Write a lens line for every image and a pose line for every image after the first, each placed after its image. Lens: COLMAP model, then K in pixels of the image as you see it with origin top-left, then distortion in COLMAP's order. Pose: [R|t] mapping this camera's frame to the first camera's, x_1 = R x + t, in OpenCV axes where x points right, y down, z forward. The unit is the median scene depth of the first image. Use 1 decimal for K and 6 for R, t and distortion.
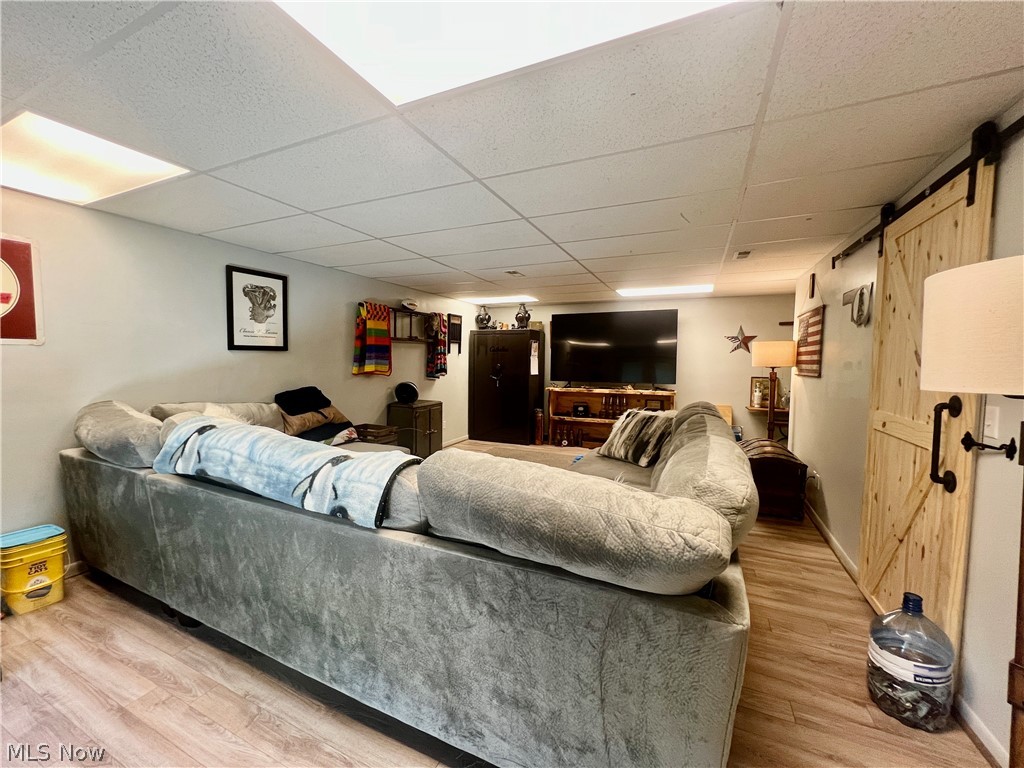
lens RADIAL K [[407.6, 0, 513.0], [0, 407.6, 379.7], [0, 0, 1]] dist [0.002381, 0.000014]
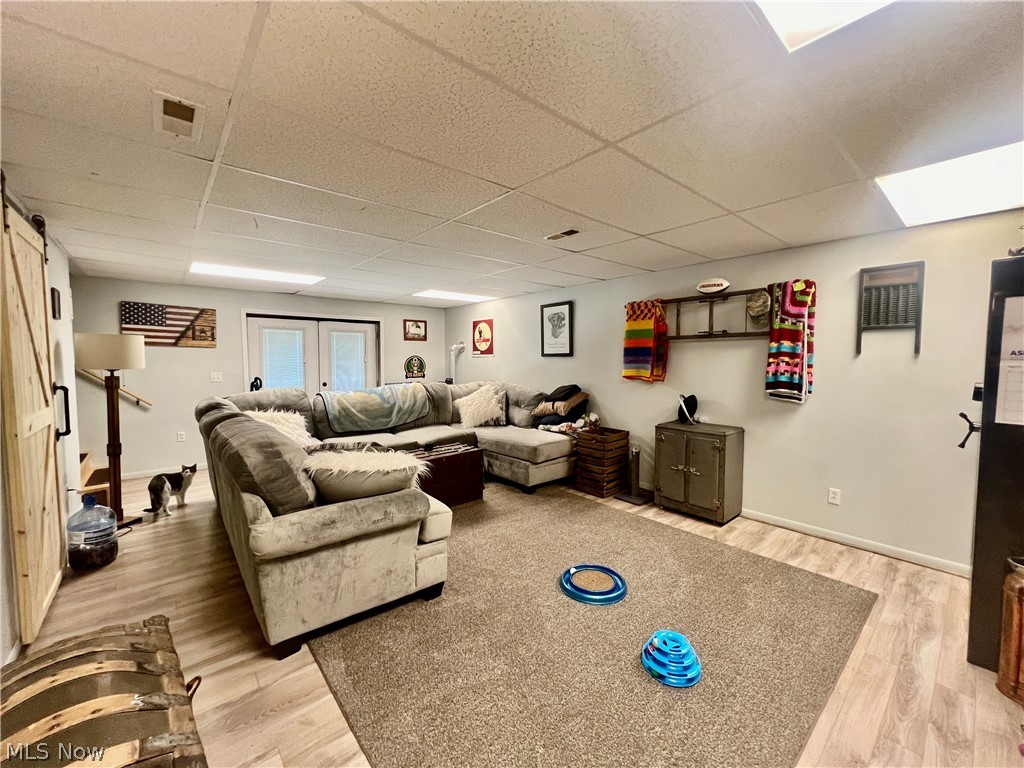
lens RADIAL K [[407.6, 0, 513.0], [0, 407.6, 386.1], [0, 0, 1]] dist [0.002381, 0.000014]
pose [[-0.409882, 0.033709, -0.911515, 0.601096], [-0.068588, 0.995349, 0.067651, -0.042048], [0.909556, 0.090248, -0.405664, 1.119601]]
